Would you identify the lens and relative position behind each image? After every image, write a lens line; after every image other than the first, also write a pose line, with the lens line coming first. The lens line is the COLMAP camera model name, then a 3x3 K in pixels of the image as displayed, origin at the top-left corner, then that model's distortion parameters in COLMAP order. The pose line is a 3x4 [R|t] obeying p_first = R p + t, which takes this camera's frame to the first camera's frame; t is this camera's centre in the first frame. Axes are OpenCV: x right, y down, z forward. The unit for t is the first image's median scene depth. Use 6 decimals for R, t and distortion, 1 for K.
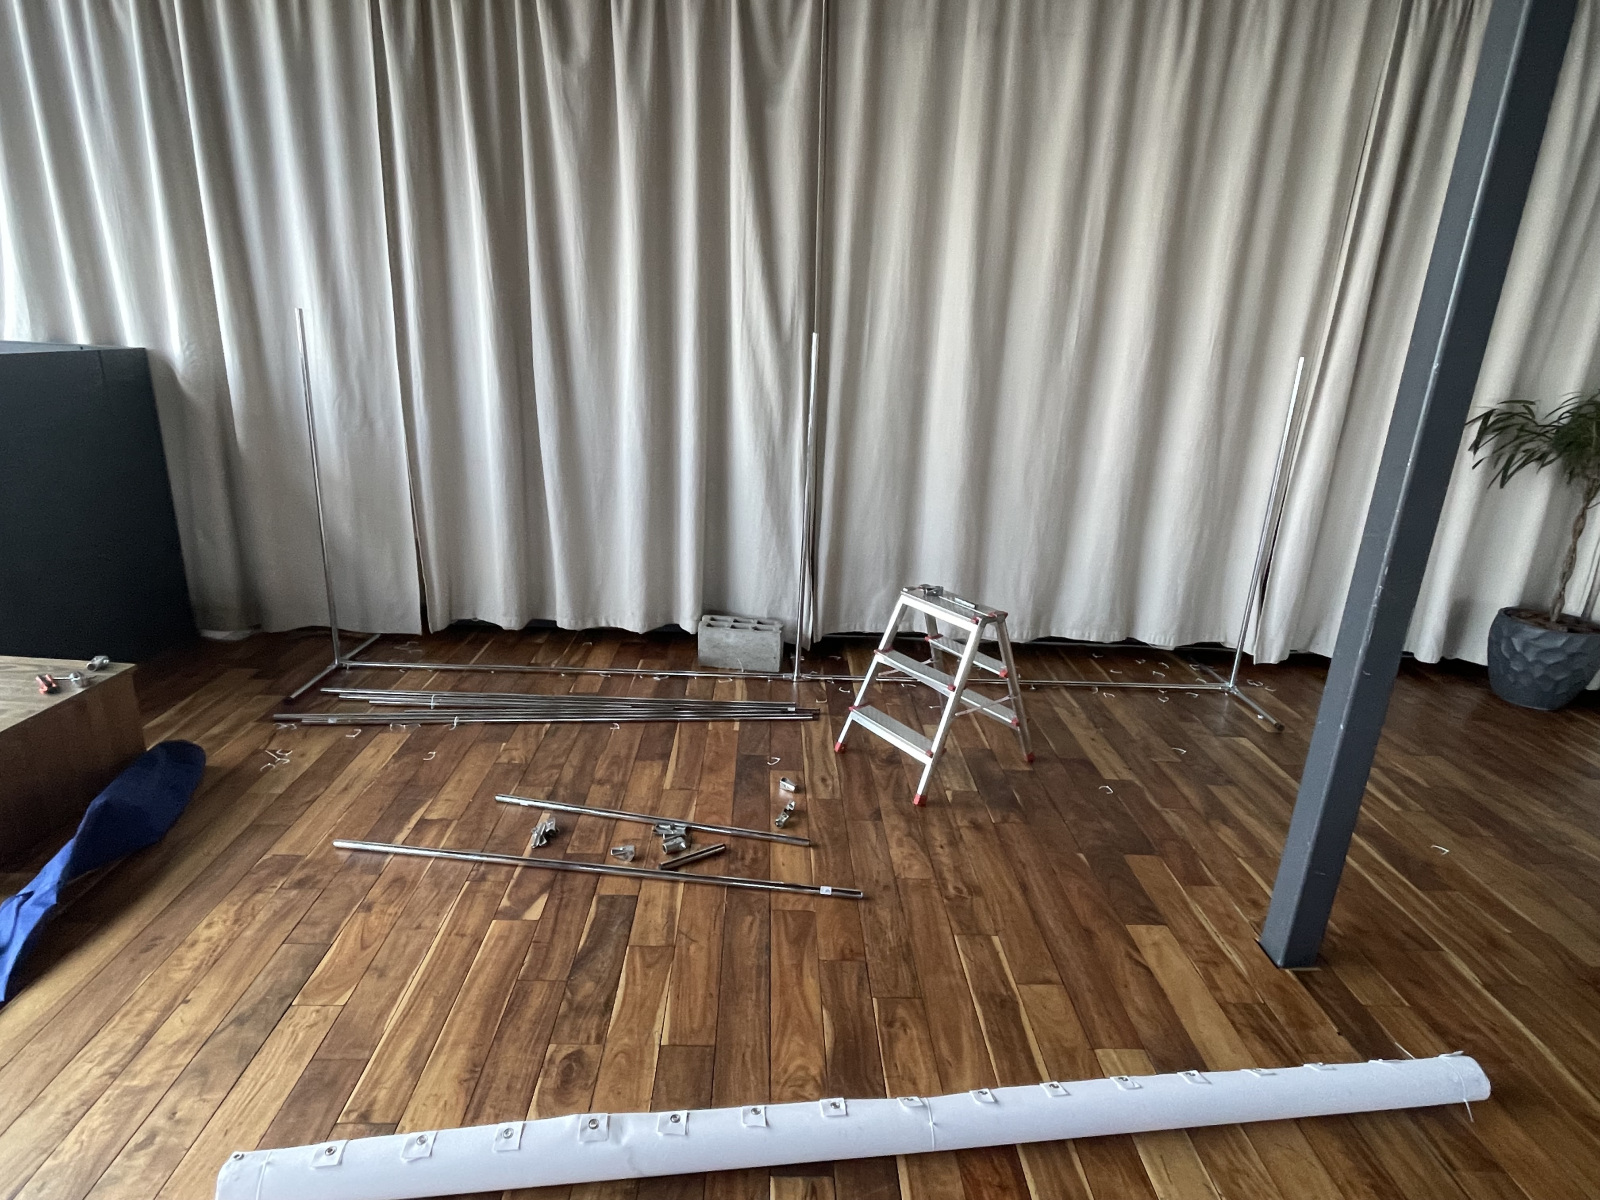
lens RADIAL K [[841.8, 0, 779.3], [0, 841.8, 611.1], [0, 0, 1]] dist [-0.000249, -0.000674]
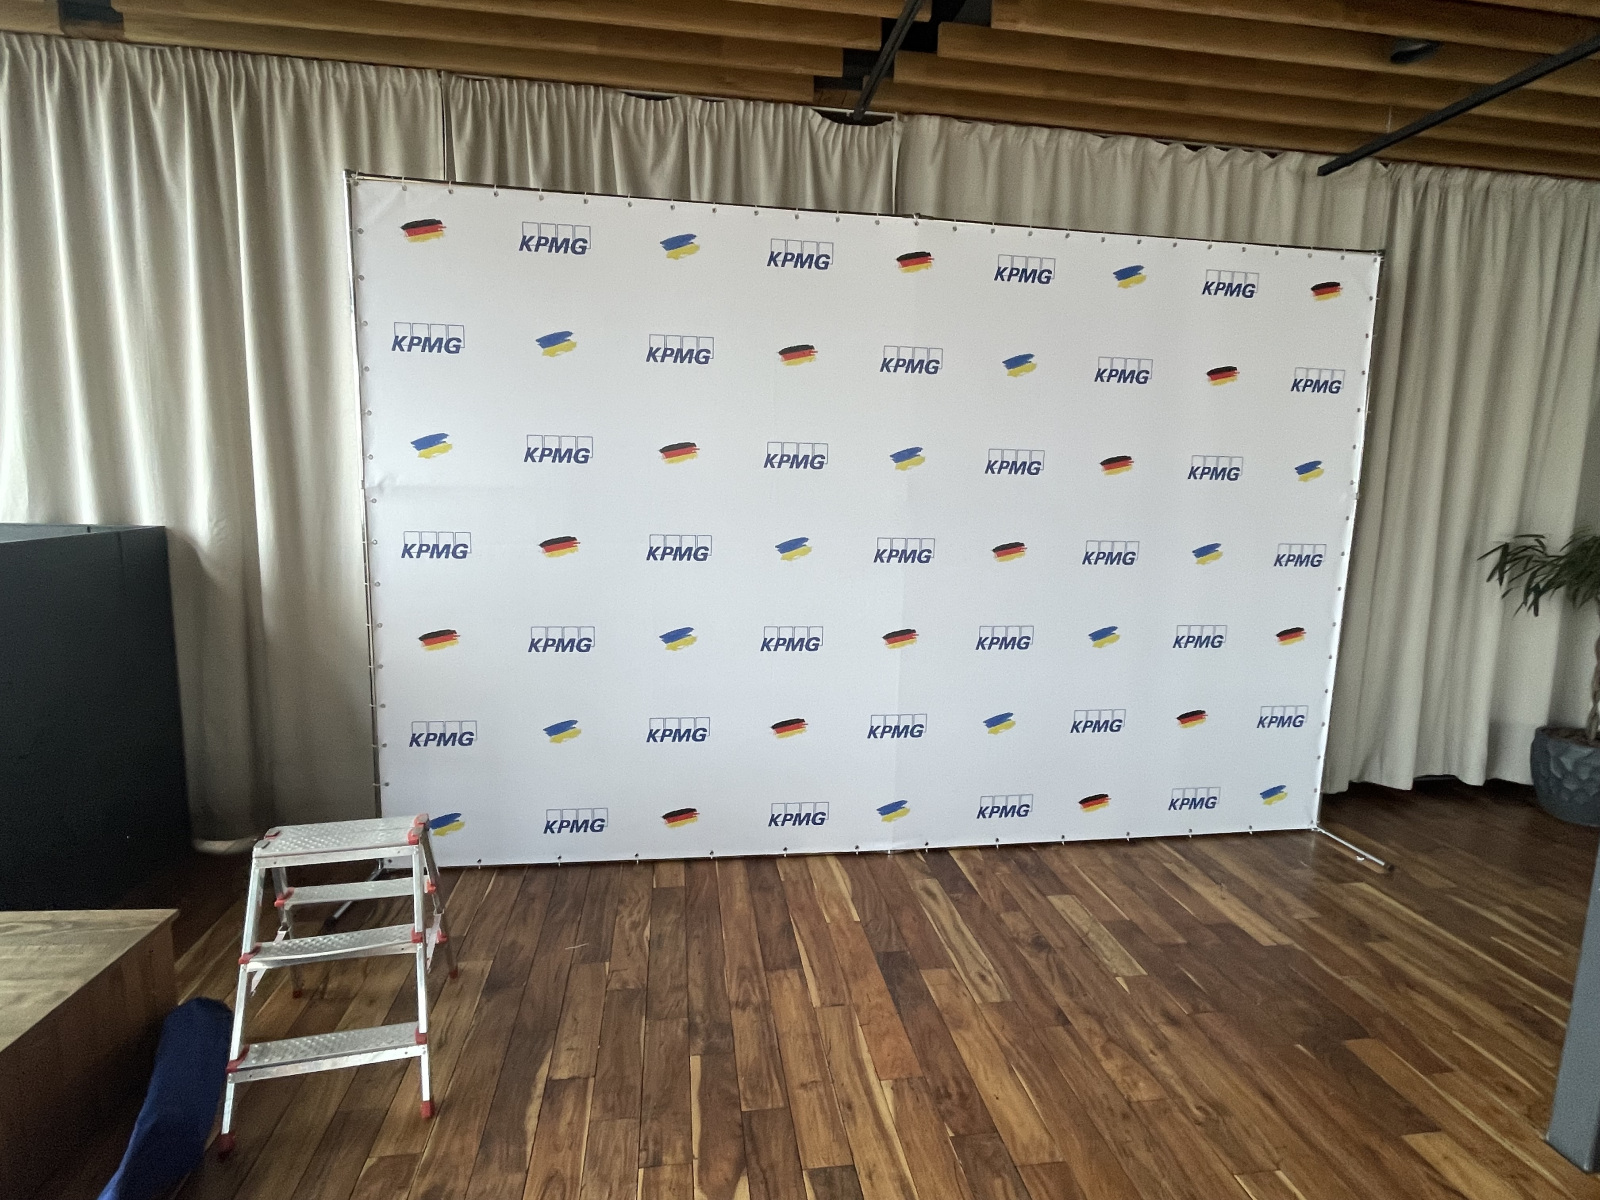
lens RADIAL K [[841.8, 0, 796.5], [0, 841.8, 592.3], [0, 0, 1]] dist [-0.000249, -0.000674]
pose [[0.992153, -0.036900, 0.119462, -0.210083], [0.057512, 0.983067, -0.173989, -0.049717], [-0.111019, 0.179495, 0.977475, 0.070839]]
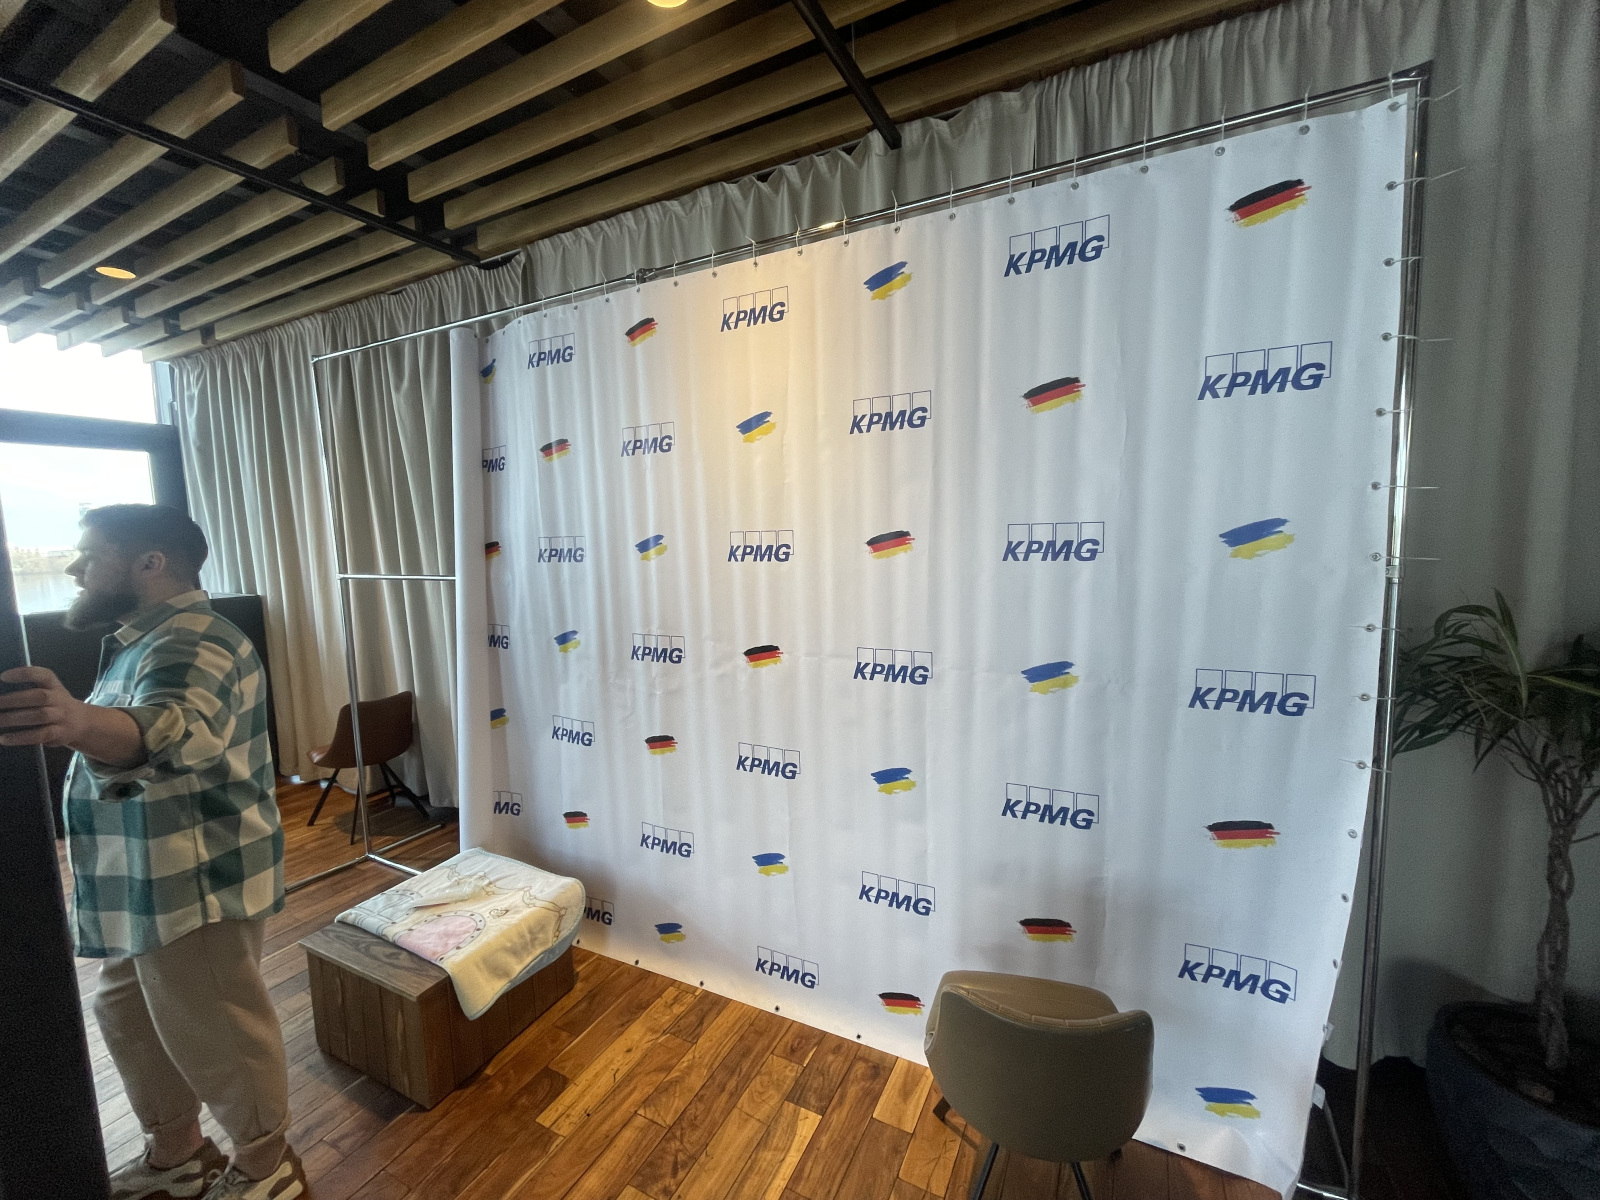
lens RADIAL K [[658.1, 0, 802.7], [0, 658.1, 597.7], [0, 0, 1]] dist [-0.003879, 0.000920]
pose [[0.868191, -0.016775, -0.495947, 0.849481], [-0.096759, 0.974522, -0.202346, -0.158662], [0.486706, 0.223662, 0.844448, 0.472659]]
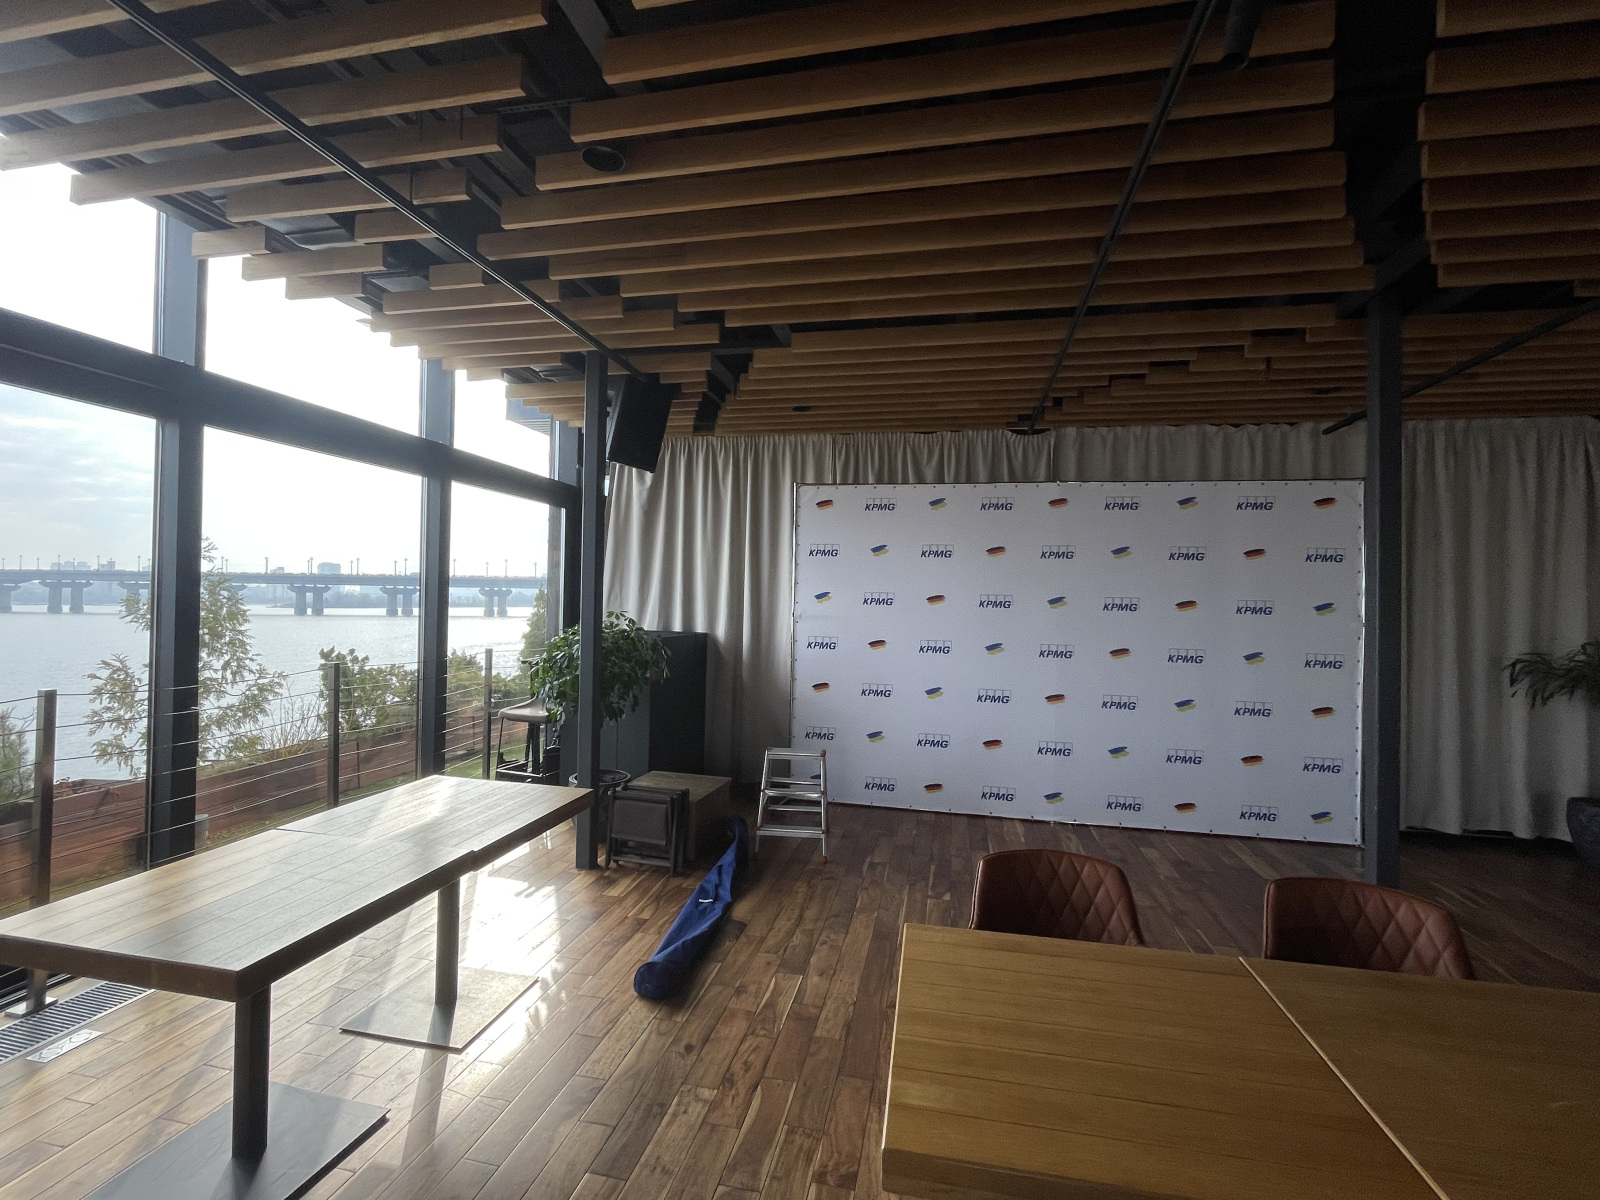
lens RADIAL K [[719.9, 0, 803.9], [0, 719.9, 598.3], [0, 0, 1]] dist [-0.002839, -0.000514]
pose [[0.975166, -0.021834, -0.220395, -0.153454], [-0.051918, 0.944864, -0.323322, 0.170782], [0.215303, 0.326735, 0.920266, -0.607638]]
